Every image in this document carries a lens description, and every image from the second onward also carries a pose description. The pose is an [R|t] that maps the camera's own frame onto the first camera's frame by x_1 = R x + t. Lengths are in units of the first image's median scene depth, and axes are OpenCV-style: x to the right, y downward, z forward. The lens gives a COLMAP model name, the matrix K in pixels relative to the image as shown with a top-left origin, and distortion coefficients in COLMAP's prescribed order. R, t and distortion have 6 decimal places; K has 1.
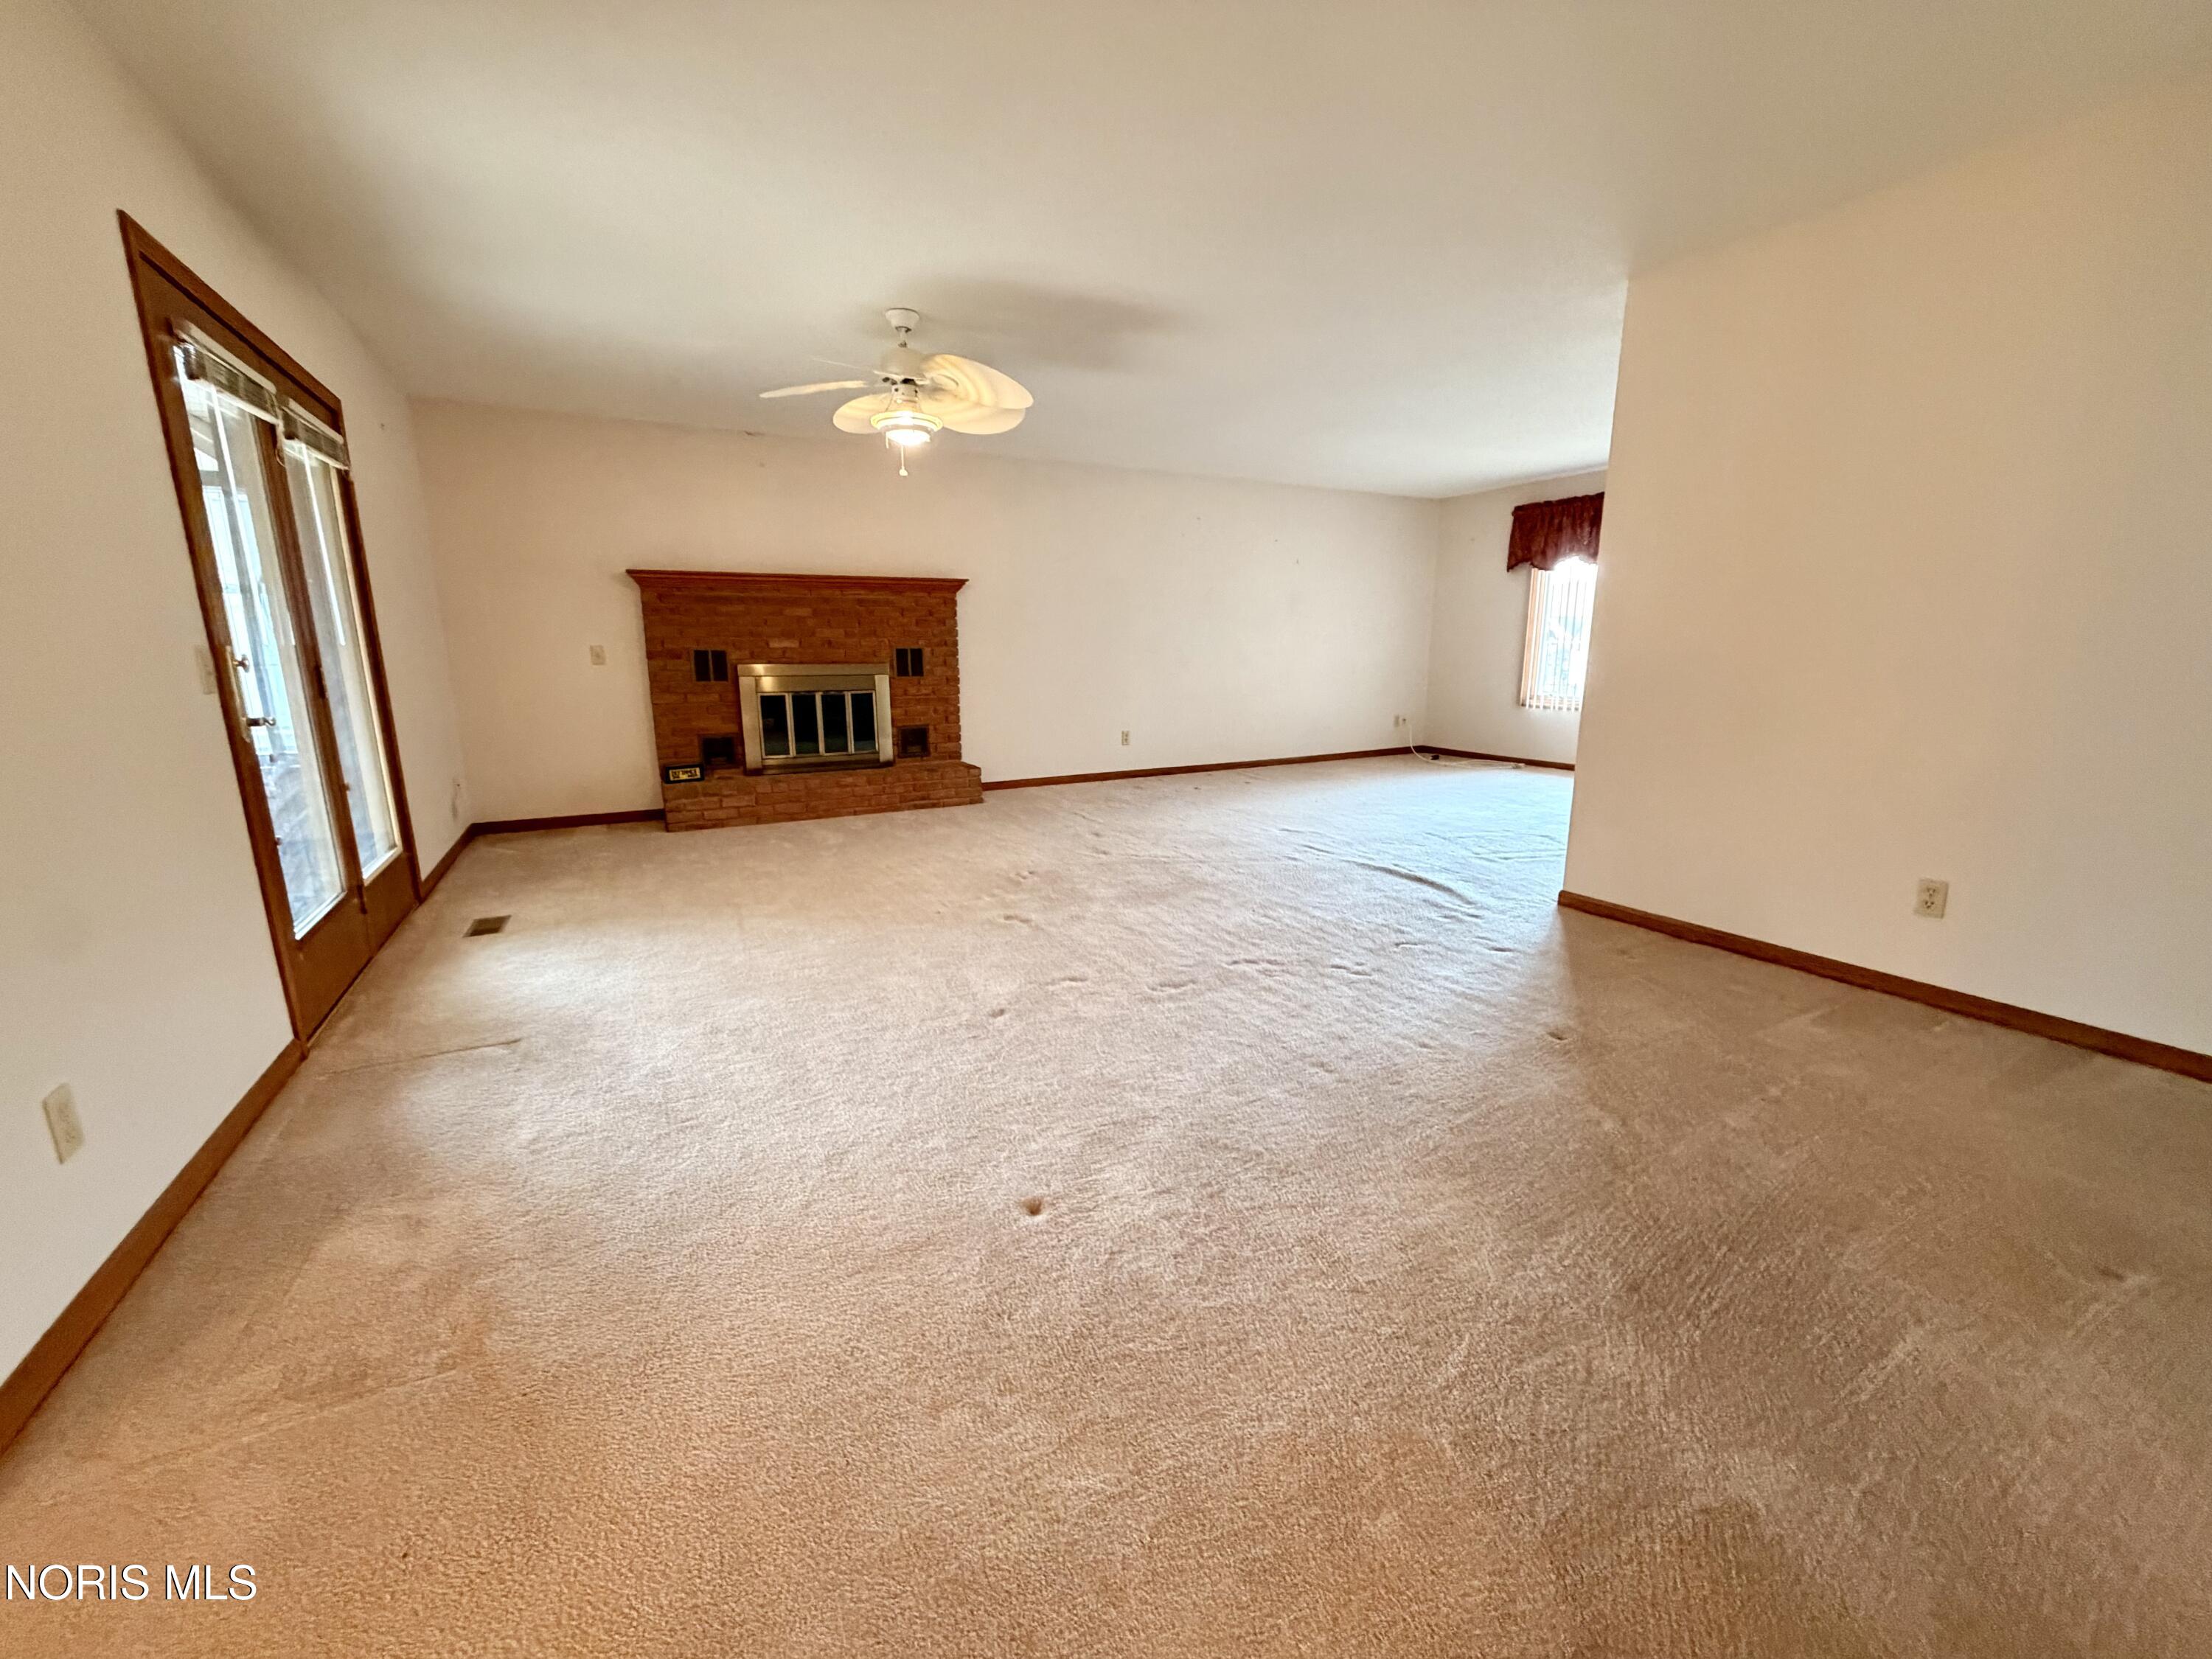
lens RADIAL K [[890.0, 0, 1100.7], [0, 890.0, 825.4], [0, 0, 1]] dist [0.015938, -0.000084]
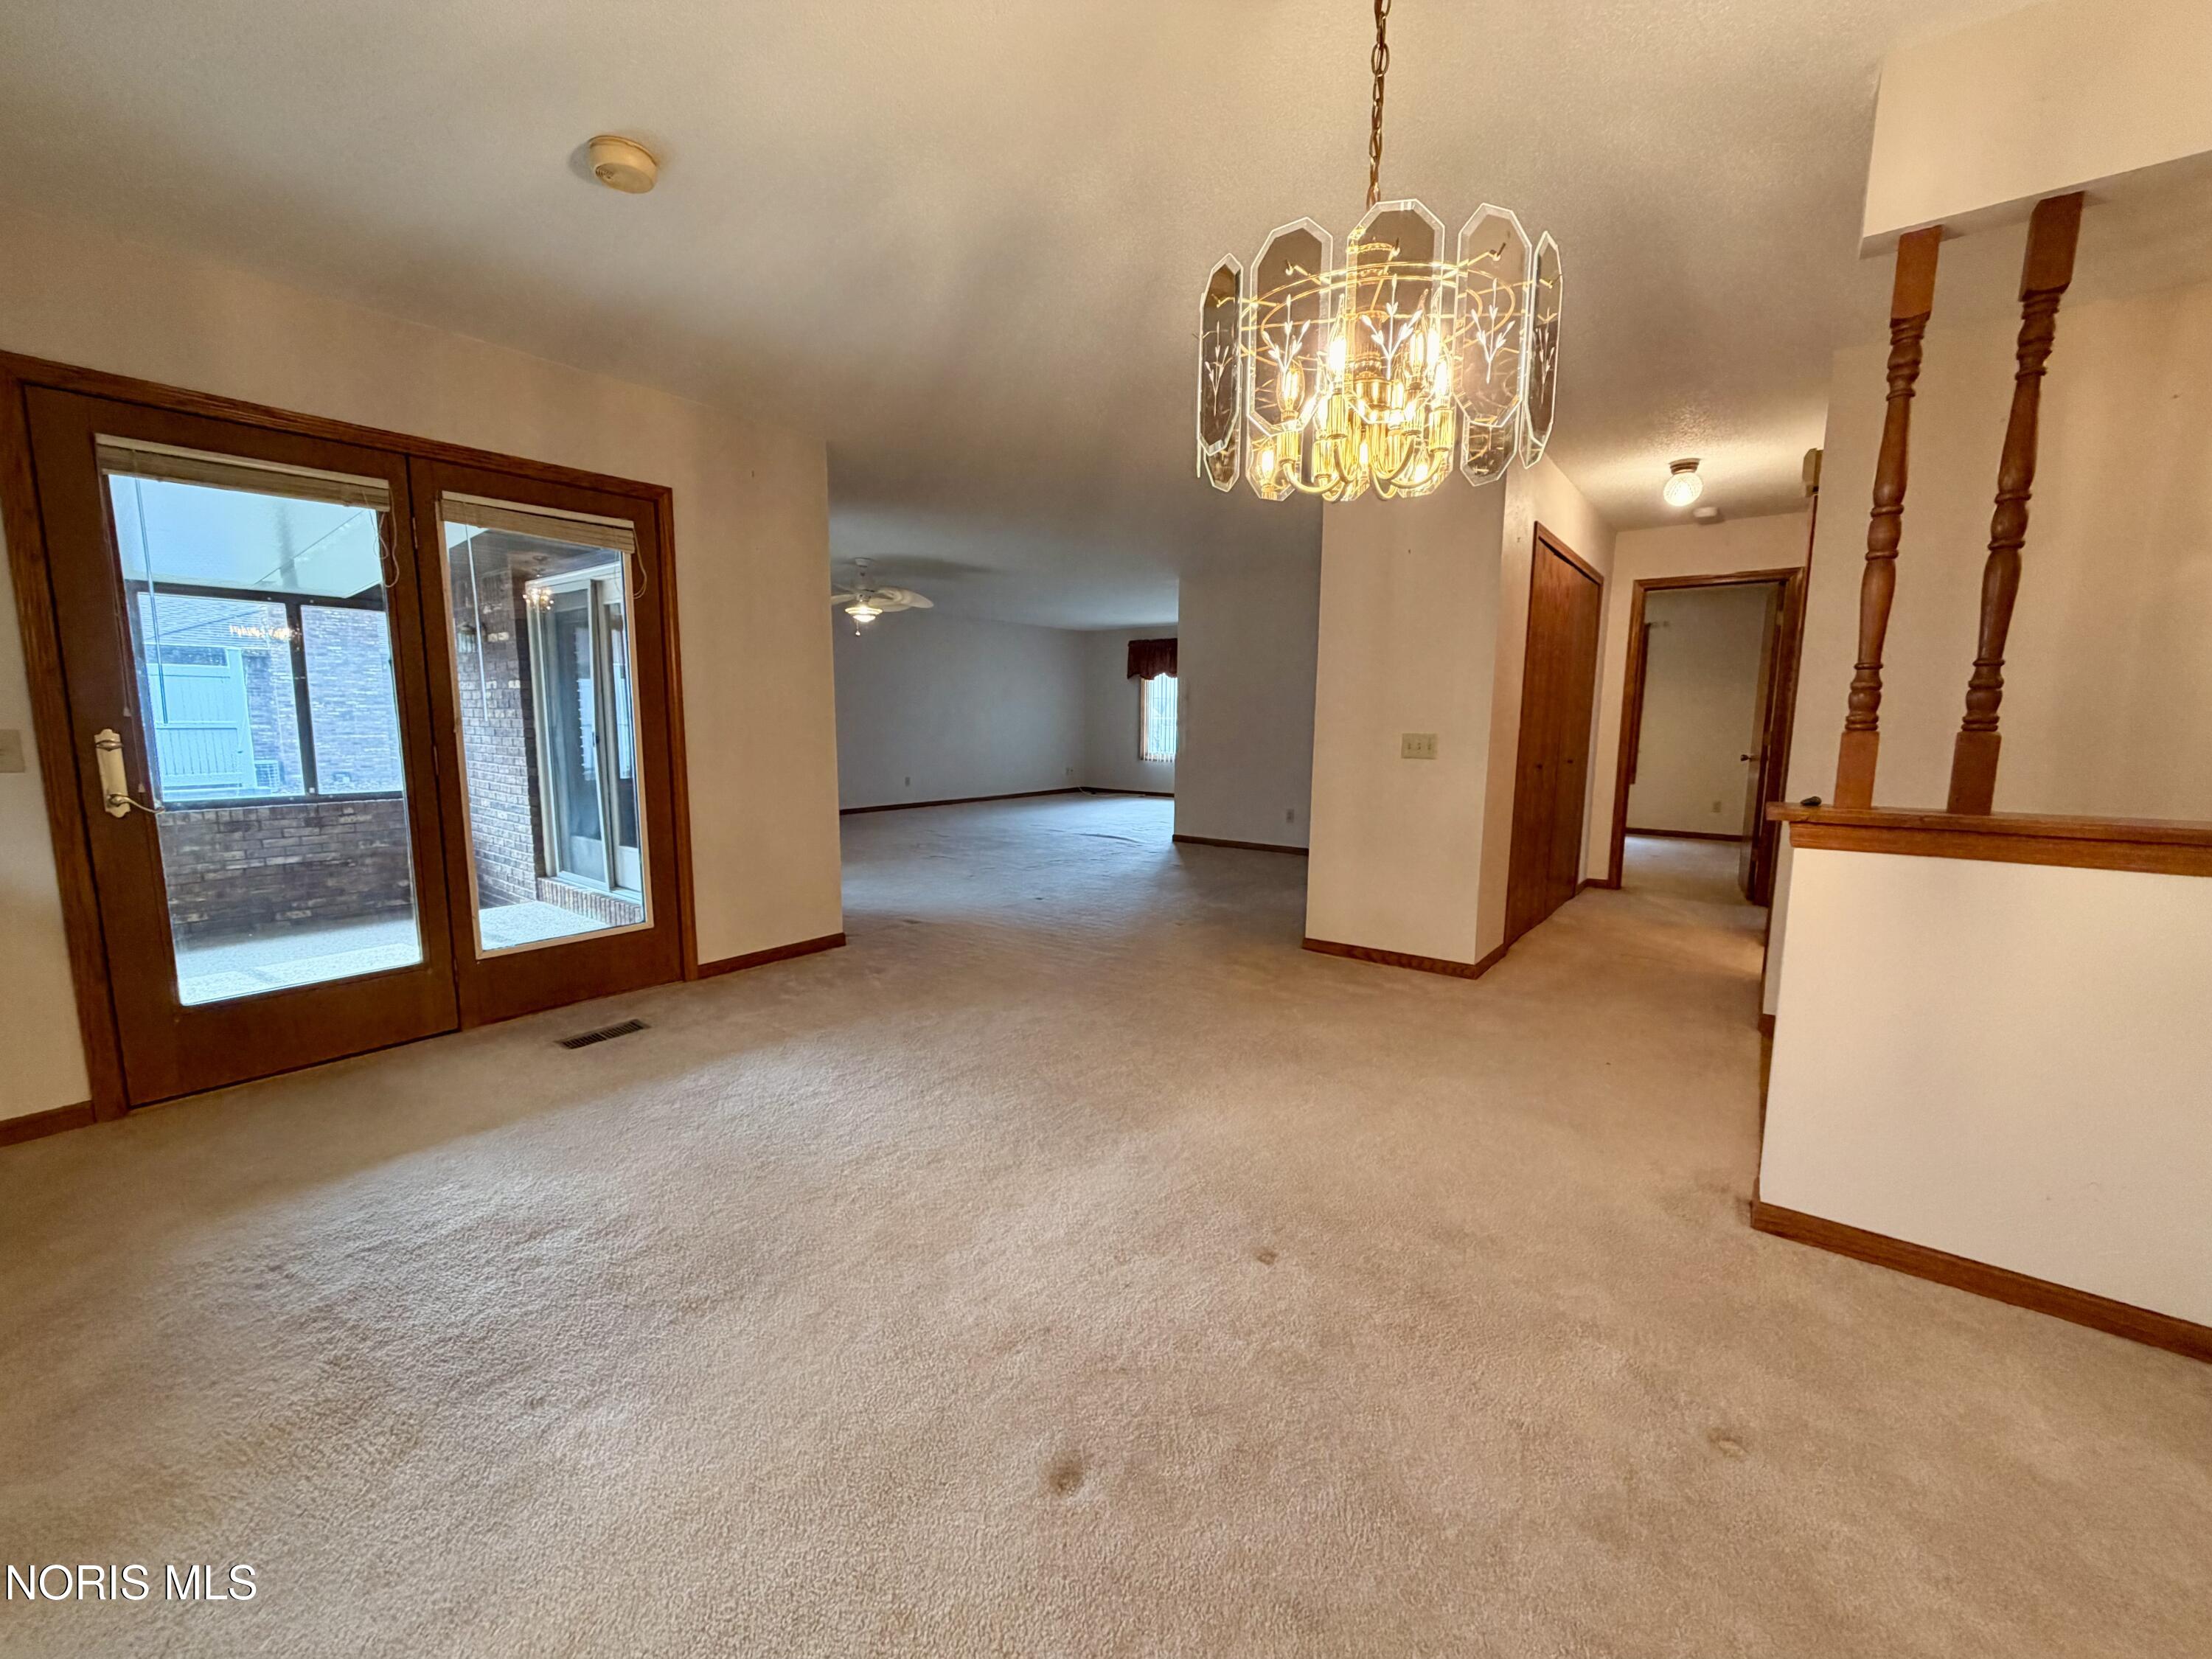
lens RADIAL K [[883.0, 0, 1097.3], [0, 883.0, 834.3], [0, 0, 1]] dist [-0.001361, -0.000210]
pose [[0.917575, -0.033377, 0.396160, -0.332428], [0.059428, 0.996789, -0.053663, 0.109605], [-0.393097, 0.072783, 0.916612, -0.592546]]
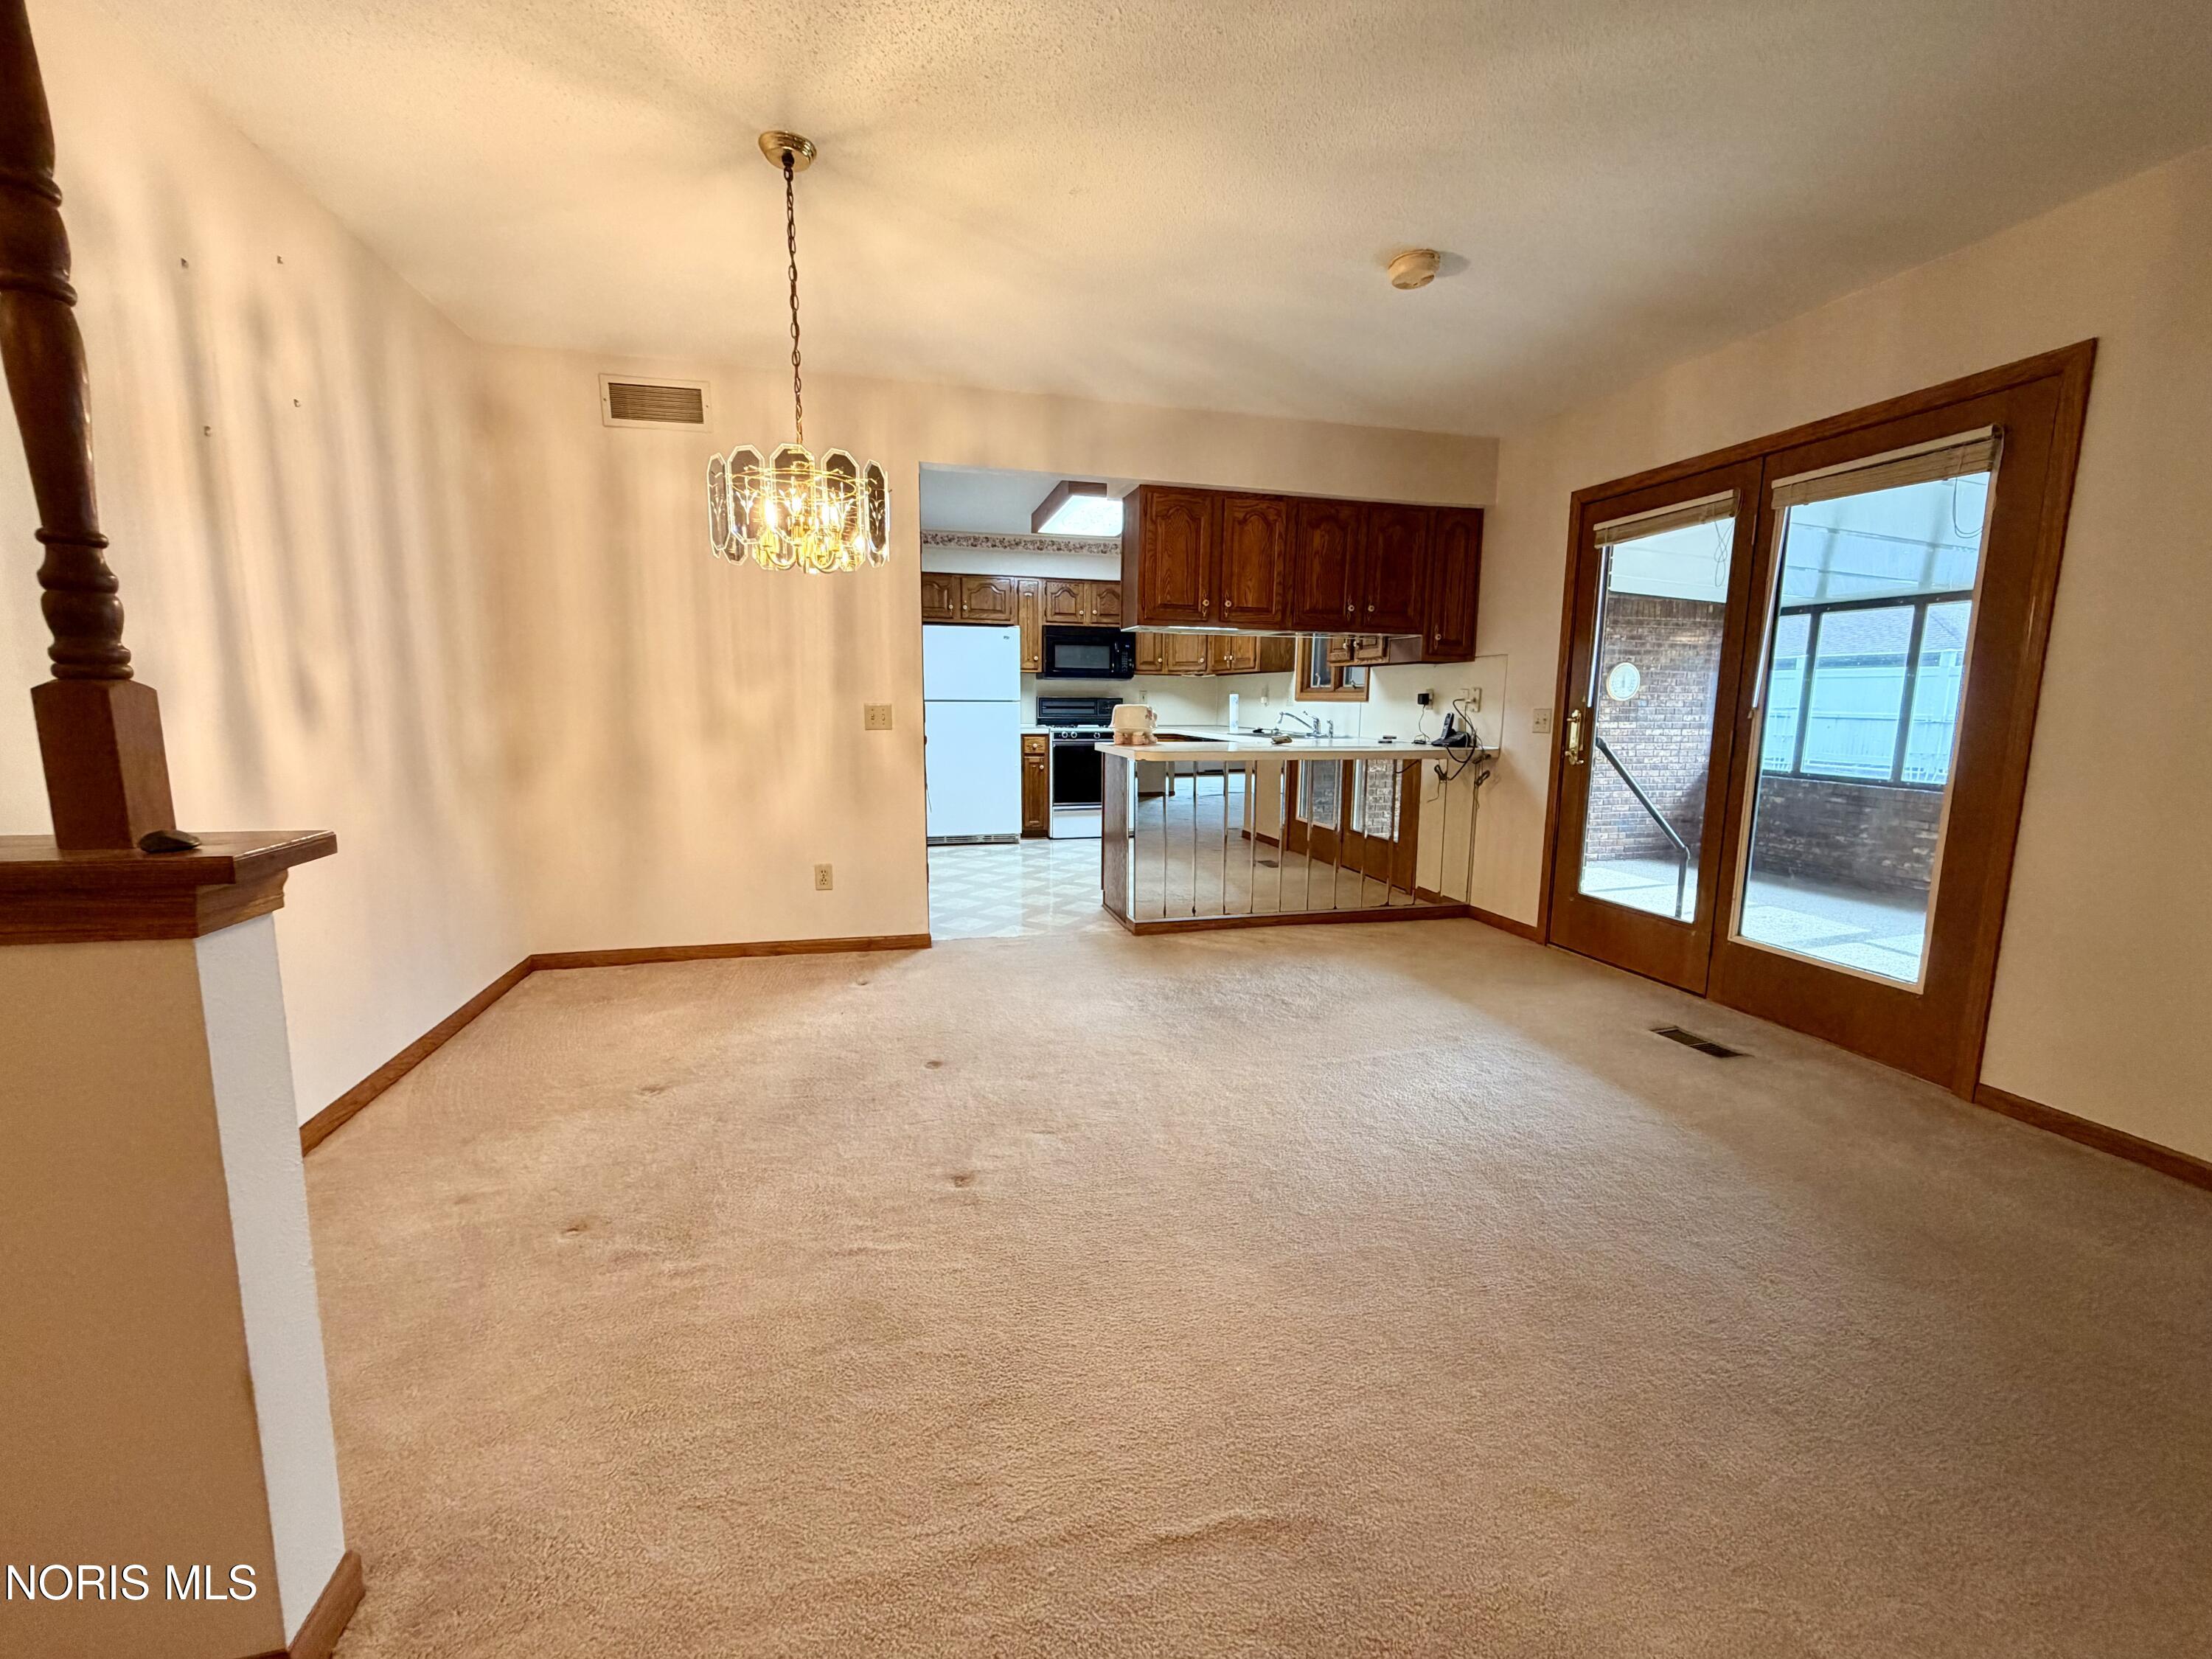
lens RADIAL K [[883.0, 0, 1097.3], [0, 883.0, 834.3], [0, 0, 1]] dist [-0.001361, -0.000210]
pose [[-0.248464, 0.156079, -0.955984, 0.143764], [-0.197811, 0.957959, 0.207813, 0.034925], [0.948228, 0.240738, -0.207144, -0.223064]]
